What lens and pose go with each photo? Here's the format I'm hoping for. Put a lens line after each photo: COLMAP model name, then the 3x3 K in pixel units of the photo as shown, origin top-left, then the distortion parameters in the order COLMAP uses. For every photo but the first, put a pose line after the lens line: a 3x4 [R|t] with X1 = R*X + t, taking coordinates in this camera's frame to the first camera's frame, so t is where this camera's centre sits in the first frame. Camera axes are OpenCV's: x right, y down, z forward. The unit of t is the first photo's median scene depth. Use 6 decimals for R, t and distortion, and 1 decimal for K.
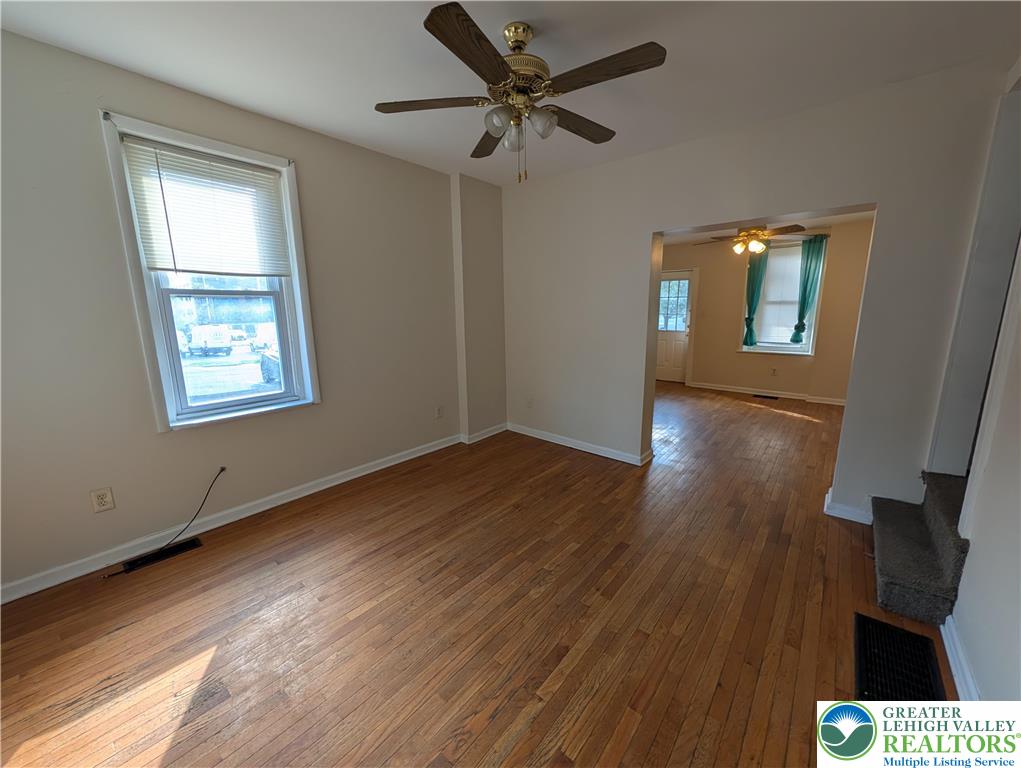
lens RADIAL K [[392.8, 0, 510.4], [0, 392.8, 385.0], [0, 0, 1]] dist [-0.001100, 0.000808]
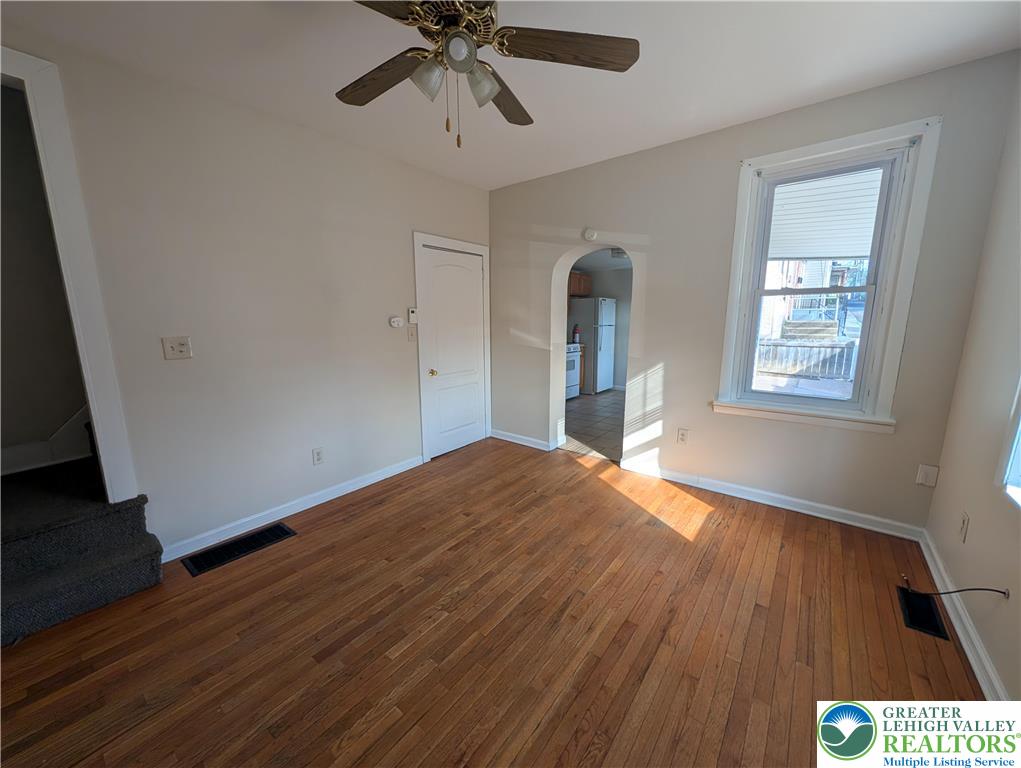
lens RADIAL K [[392.8, 0, 511.4], [0, 392.8, 384.0], [0, 0, 1]] dist [-0.001100, 0.000808]
pose [[-0.999137, 0.025776, -0.032557, -0.033024], [0.012433, 0.933741, 0.357733, -0.270225], [0.039621, 0.357020, -0.933256, 1.419974]]
